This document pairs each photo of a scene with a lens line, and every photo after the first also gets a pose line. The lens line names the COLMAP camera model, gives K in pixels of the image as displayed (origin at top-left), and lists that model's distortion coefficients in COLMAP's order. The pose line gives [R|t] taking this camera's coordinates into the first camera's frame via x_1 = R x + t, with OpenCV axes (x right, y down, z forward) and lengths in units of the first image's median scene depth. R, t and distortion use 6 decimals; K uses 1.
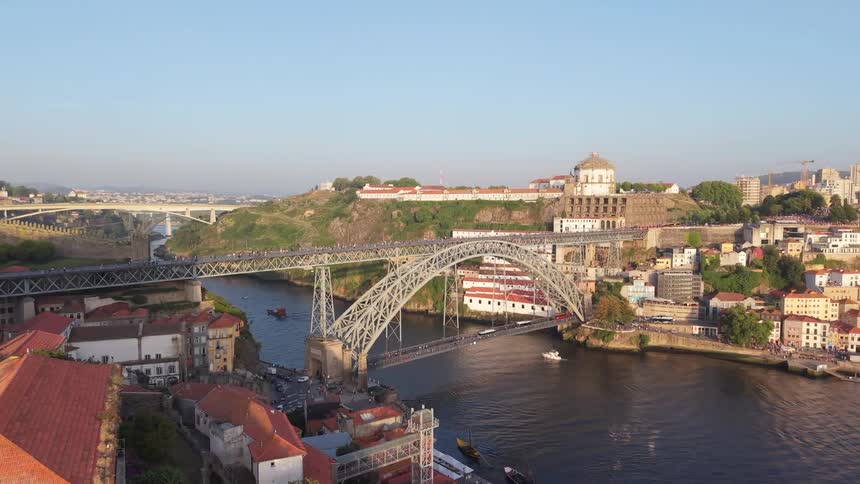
lens RADIAL K [[608.5, 0, 425.6], [0, 608.5, 245.7], [0, 0, 1]] dist [0.030314, -0.038865]
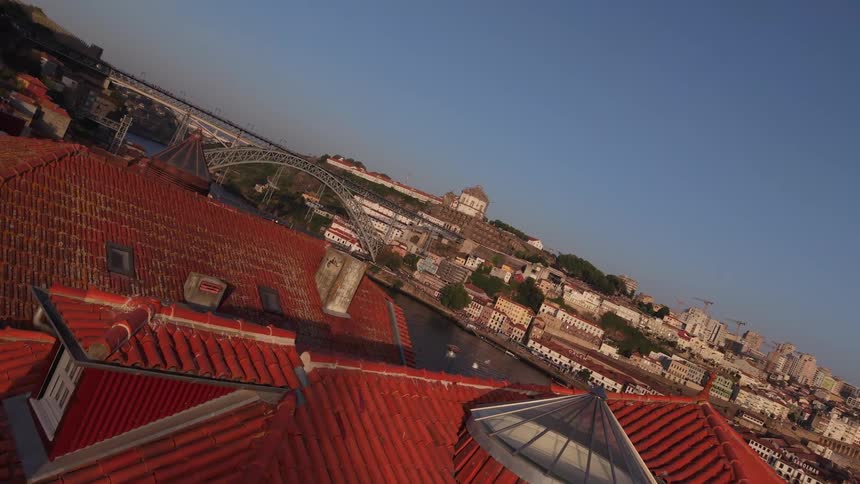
lens RADIAL K [[608.5, 0, 421.8], [0, 608.5, 240.6], [0, 0, 1]] dist [0.030314, -0.038865]
pose [[0.904249, 0.412058, -0.111987, 0.411514], [-0.420755, 0.904533, -0.069175, 0.108163], [0.072792, 0.109671, 0.991299, -0.327919]]
